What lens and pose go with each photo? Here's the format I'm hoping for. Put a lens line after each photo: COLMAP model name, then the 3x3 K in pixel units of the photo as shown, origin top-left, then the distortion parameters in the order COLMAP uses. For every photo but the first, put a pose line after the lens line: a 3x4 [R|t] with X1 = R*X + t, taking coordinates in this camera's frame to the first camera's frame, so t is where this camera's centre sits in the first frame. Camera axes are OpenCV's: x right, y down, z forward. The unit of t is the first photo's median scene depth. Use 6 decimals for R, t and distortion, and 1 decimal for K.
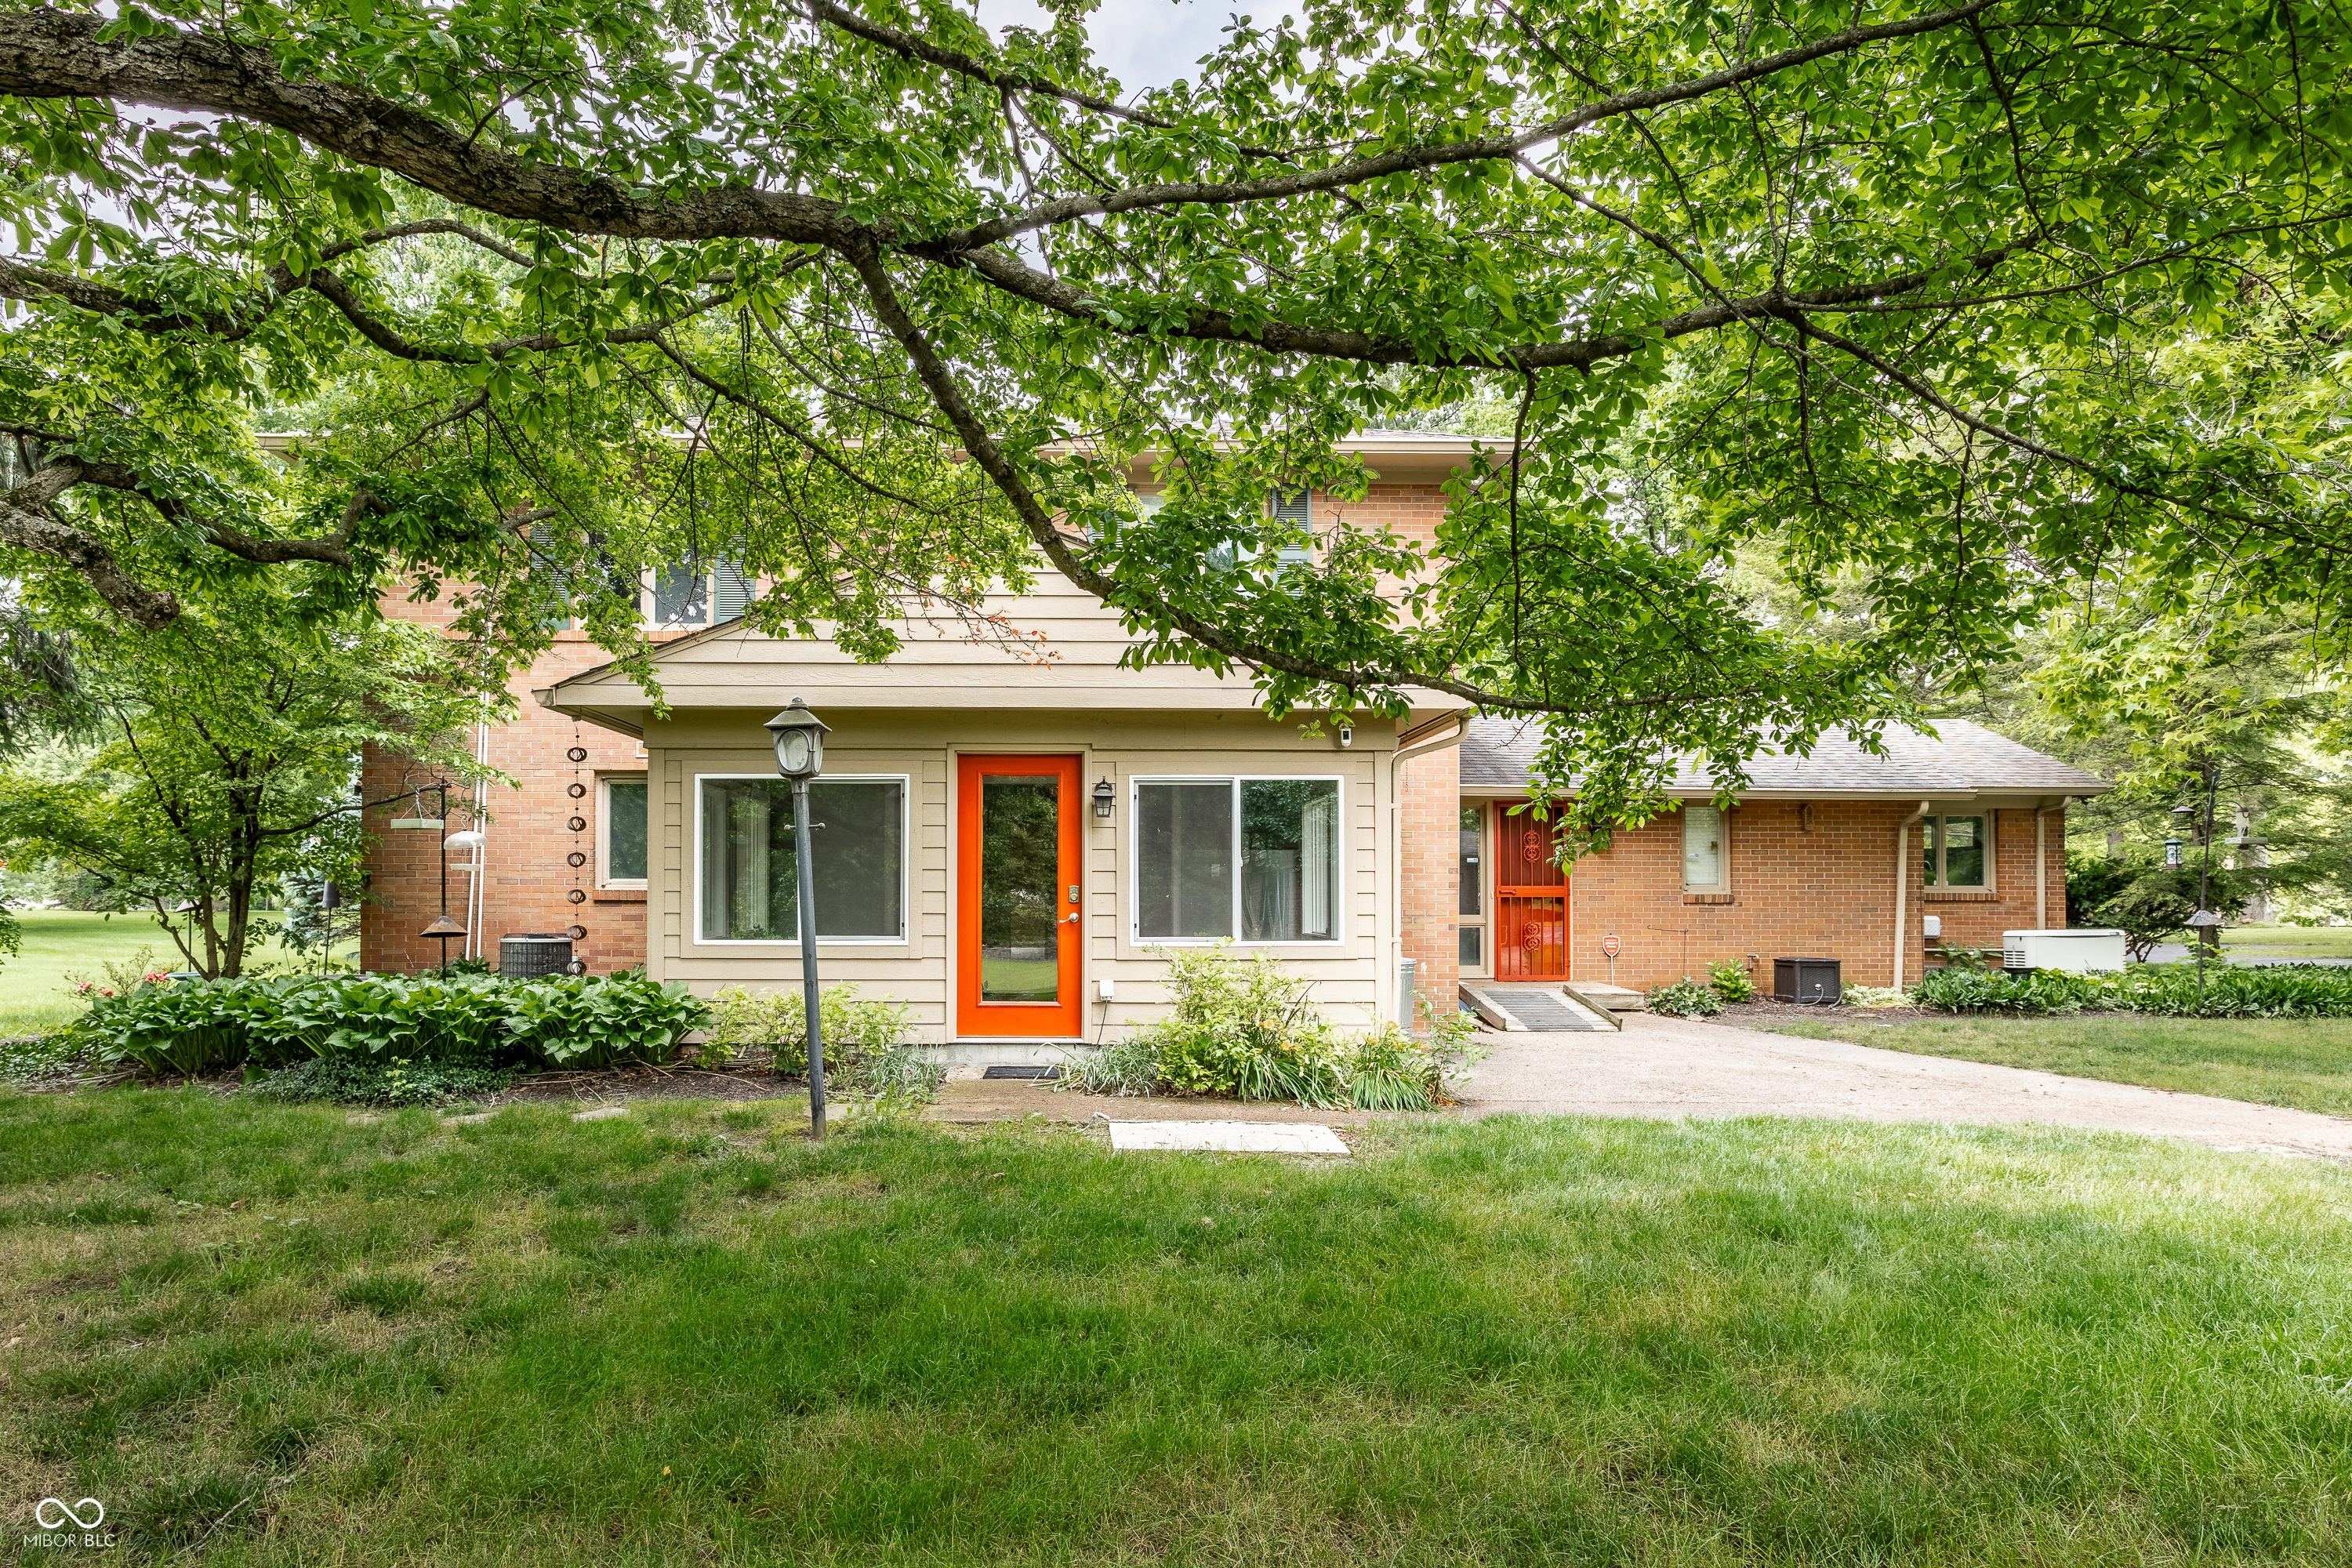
lens RADIAL K [[1909.0, 0, 1174.9], [0, 1909.0, 829.1], [0, 0, 1]] dist [-0.008239, -0.001464]
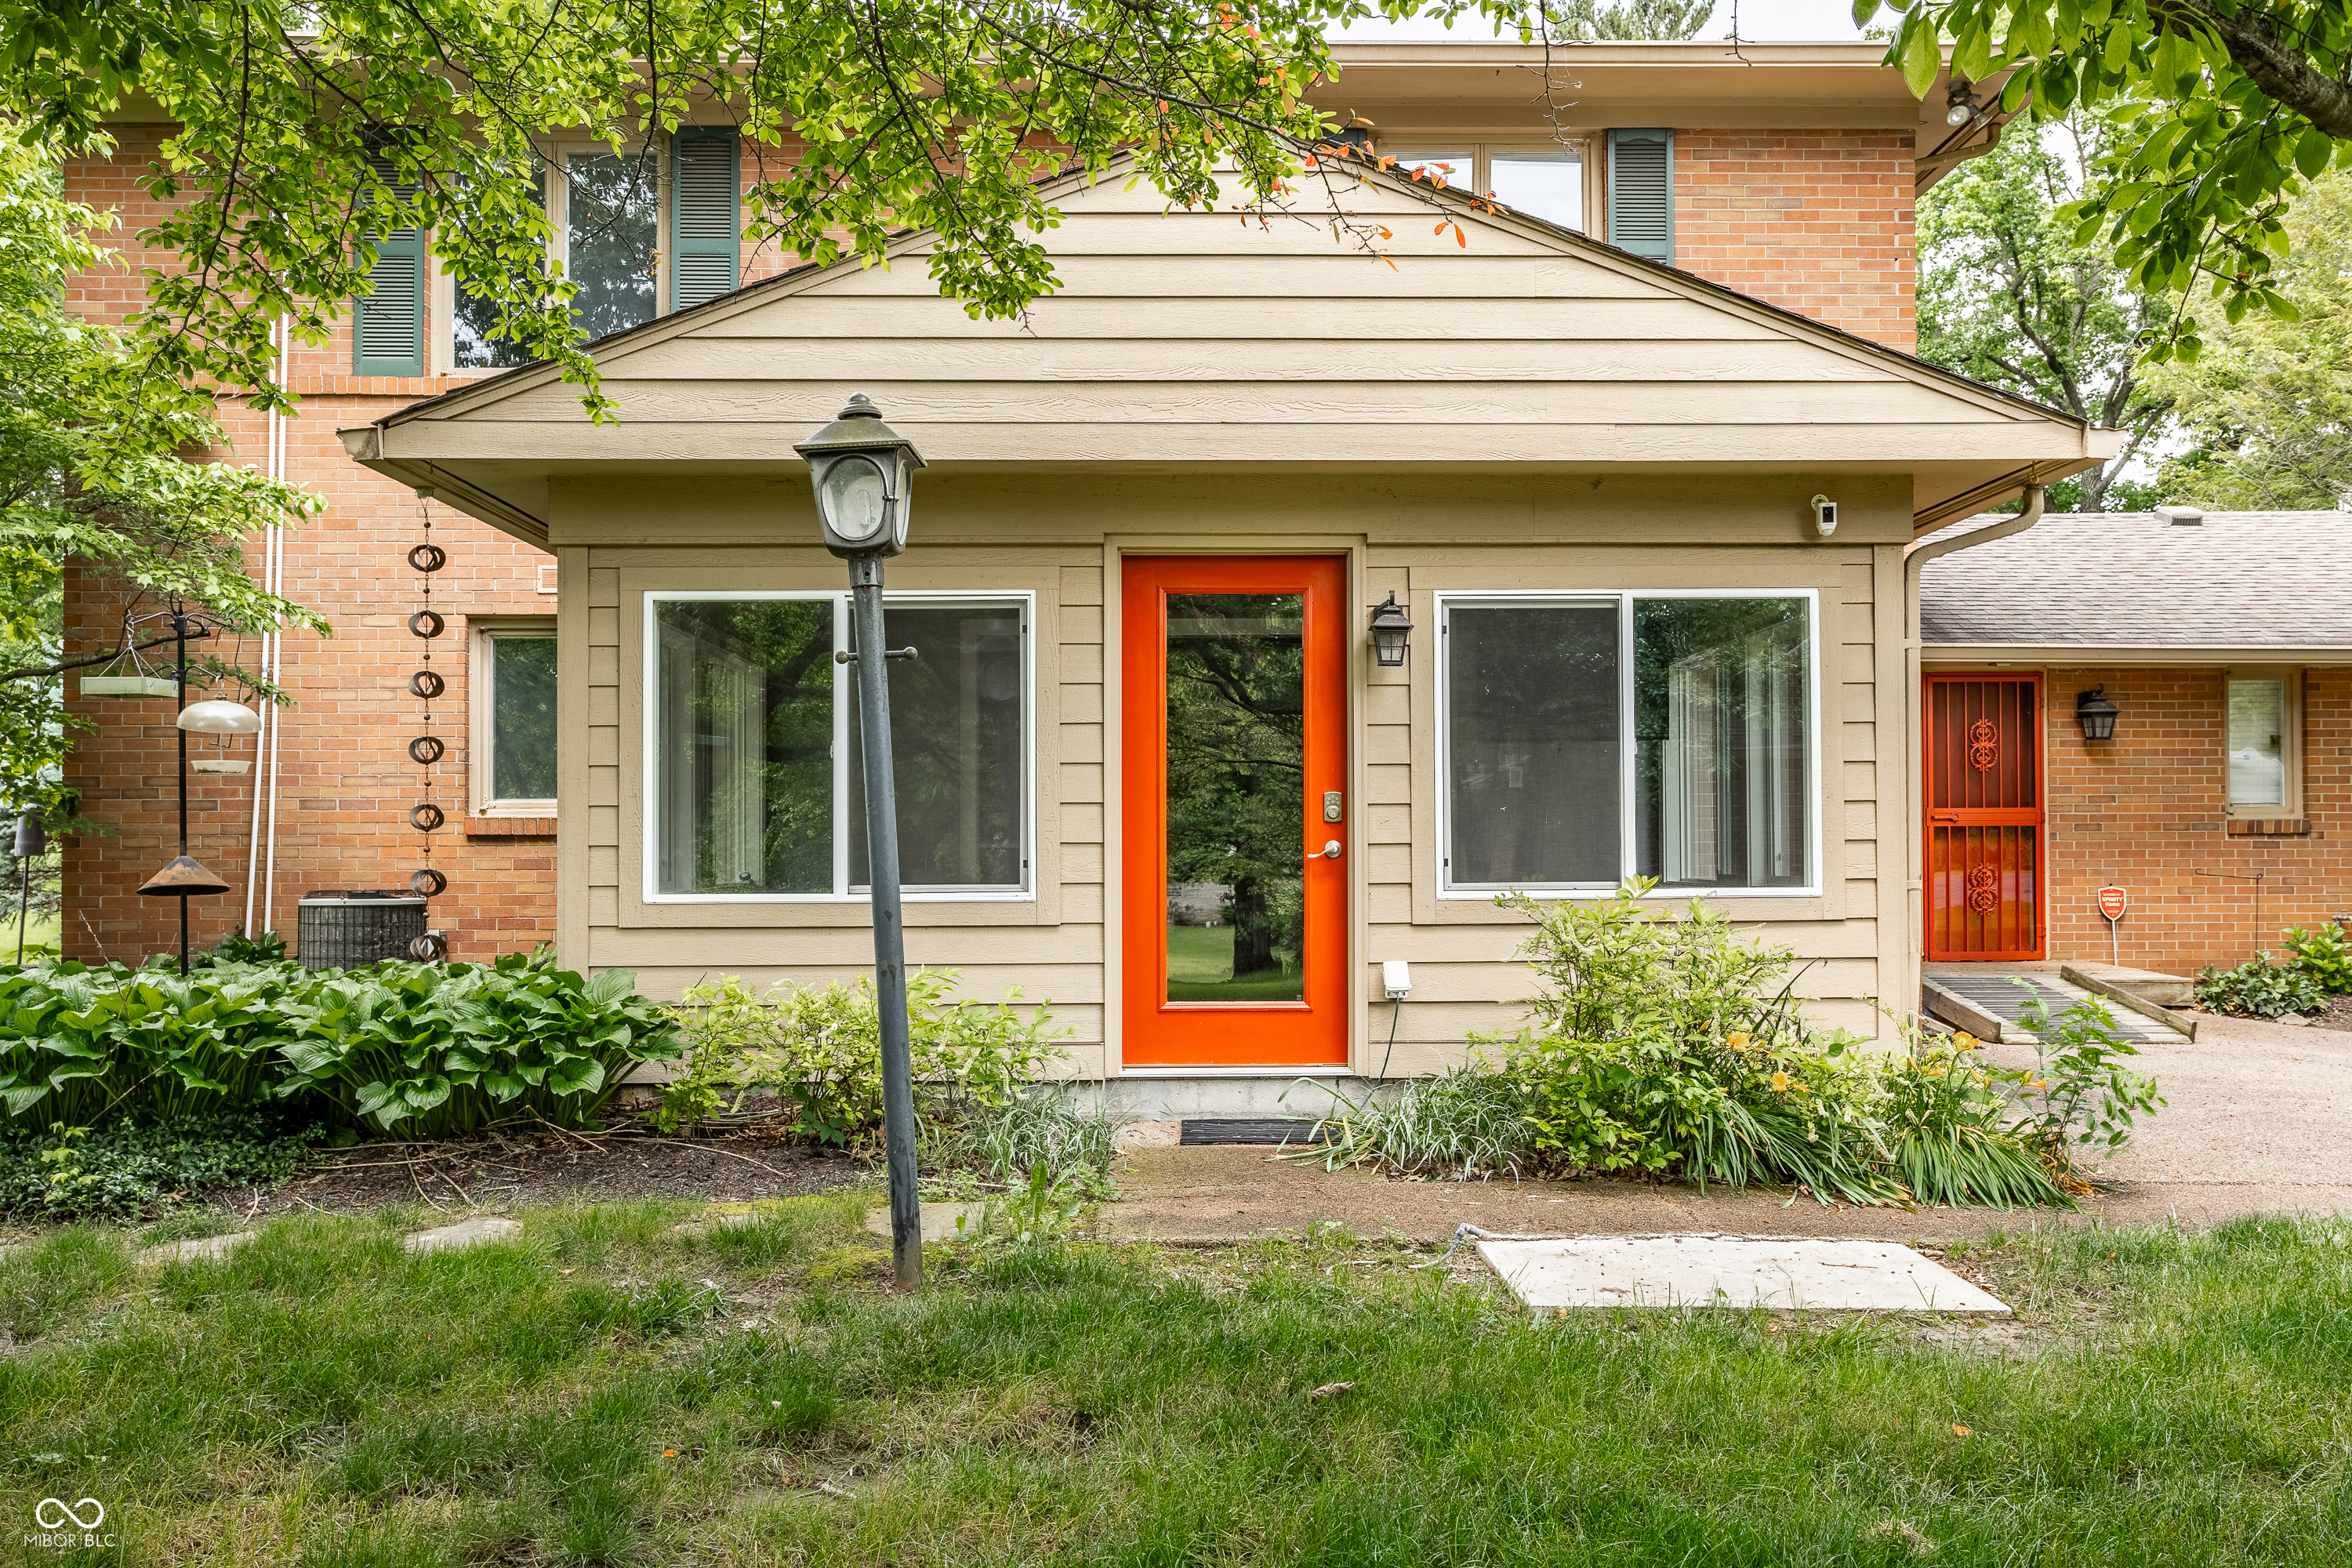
lens RADIAL K [[2056.3, 0, 1176.0], [0, 2056.3, 784.0], [0, 0, 1]] dist [0.025620, -0.000413]
pose [[0.999768, -0.006326, 0.020607, -0.115203], [0.006565, 0.999912, -0.011542, 0.035443], [-0.020532, 0.011675, 0.999721, 0.419770]]
